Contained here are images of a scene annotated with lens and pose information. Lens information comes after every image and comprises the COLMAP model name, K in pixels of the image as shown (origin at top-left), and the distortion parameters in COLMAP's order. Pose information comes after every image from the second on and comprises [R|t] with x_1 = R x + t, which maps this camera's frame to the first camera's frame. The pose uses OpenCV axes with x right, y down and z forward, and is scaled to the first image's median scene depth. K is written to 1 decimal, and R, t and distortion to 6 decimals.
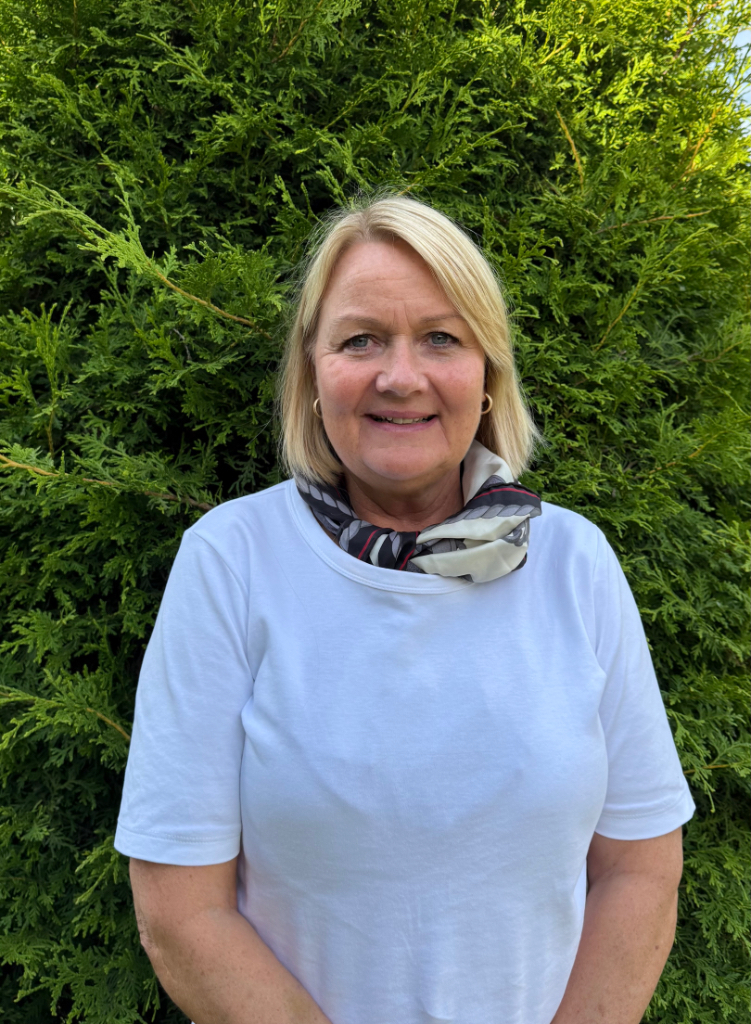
lens RADIAL K [[976.3, 0, 388.9], [0, 976.3, 455.8], [0, 0, 1]] dist [0.041762, -0.060835]
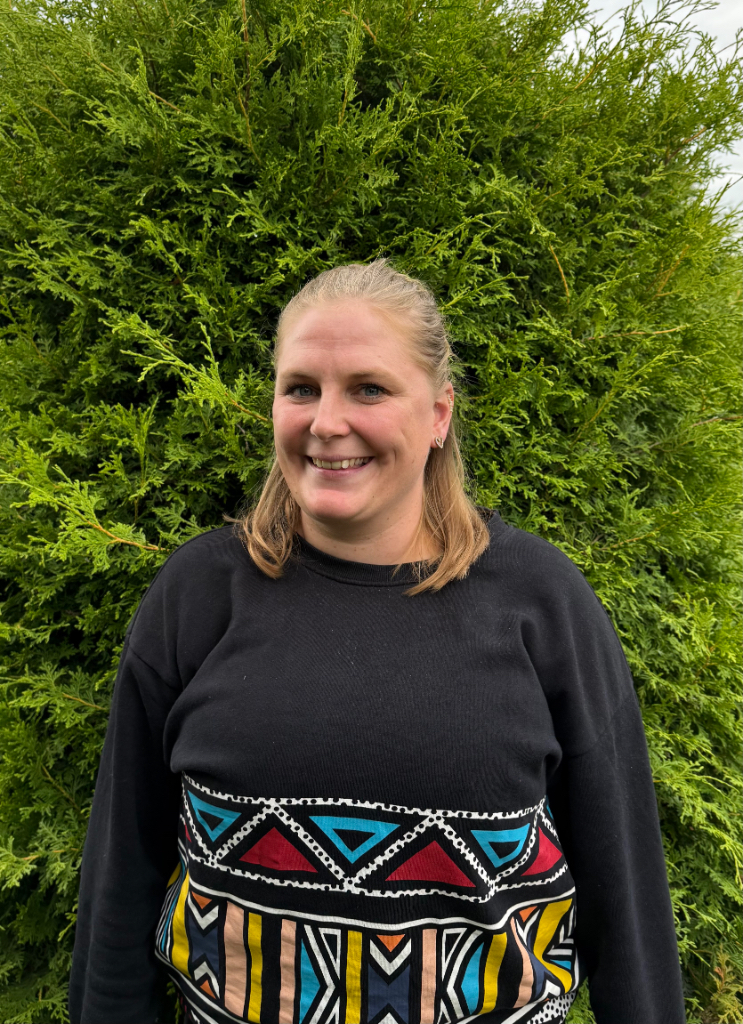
lens RADIAL K [[1023.1, 0, 337.1], [0, 1023.1, 486.5], [0, 0, 1]] dist [0.043550, -0.109469]
pose [[0.999325, 0.034356, -0.012992, -0.066862], [-0.033690, 0.998259, 0.048421, -0.112253], [0.014633, -0.047951, 0.998742, -0.293736]]
